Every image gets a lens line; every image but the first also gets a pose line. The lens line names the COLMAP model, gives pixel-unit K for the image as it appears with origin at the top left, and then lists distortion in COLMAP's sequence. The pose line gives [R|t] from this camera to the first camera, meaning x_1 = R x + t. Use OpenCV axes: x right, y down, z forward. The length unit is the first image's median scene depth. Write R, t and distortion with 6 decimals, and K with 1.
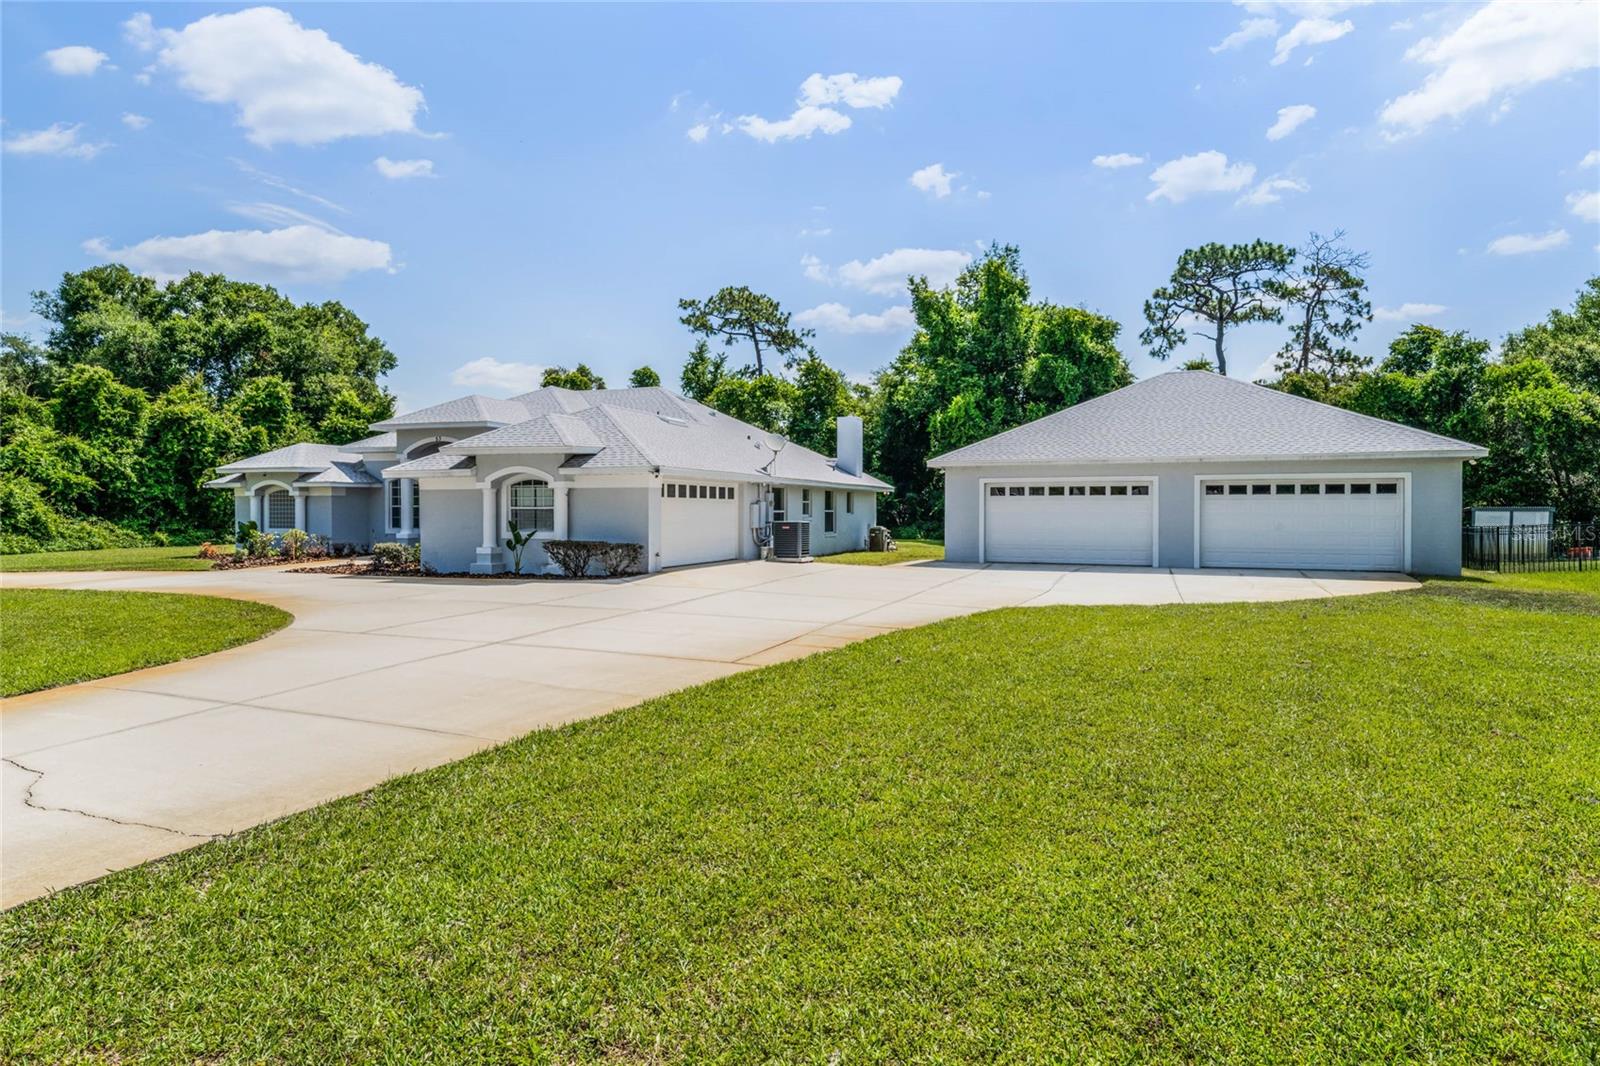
lens RADIAL K [[956.1, 0, 768.2], [0, 956.1, 532.4], [0, 0, 1]] dist [-0.014586, 0.000676]
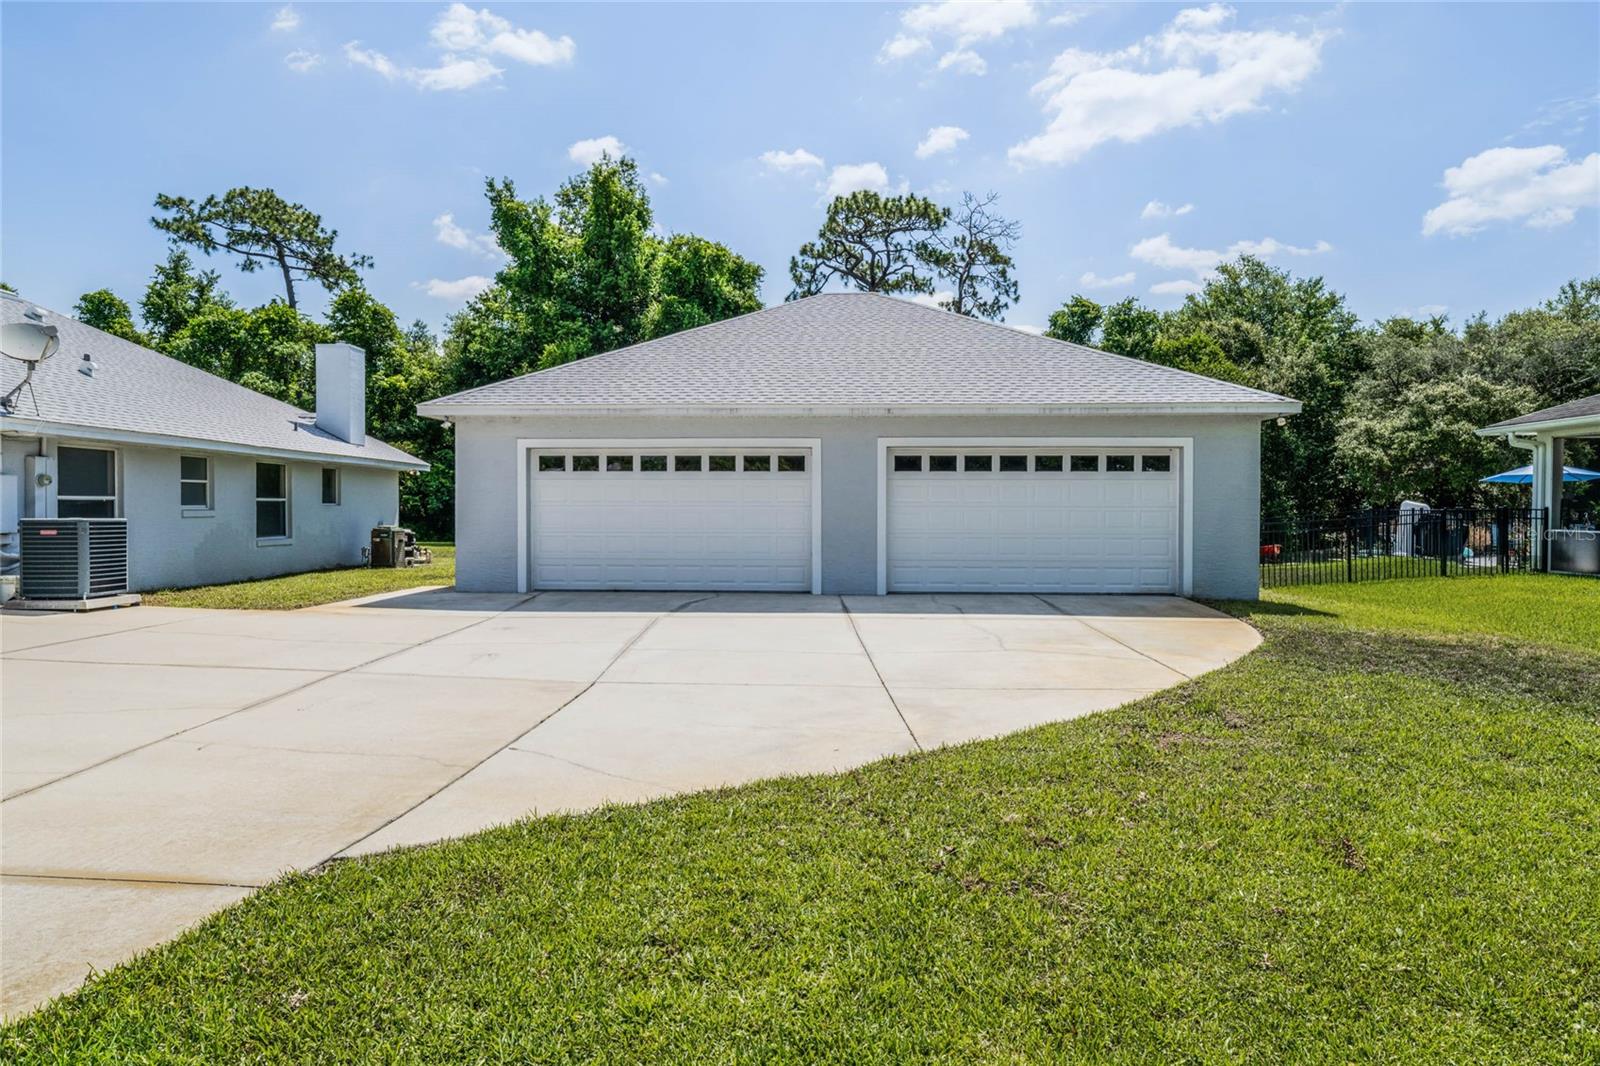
lens RADIAL K [[956.1, 0, 798.2], [0, 956.1, 528.5], [0, 0, 1]] dist [-0.014586, 0.000676]
pose [[0.926748, -0.007605, 0.375607, 0.089262], [0.007680, 0.999970, 0.001297, -0.002490], [-0.375605, 0.001682, 0.926778, 0.234631]]
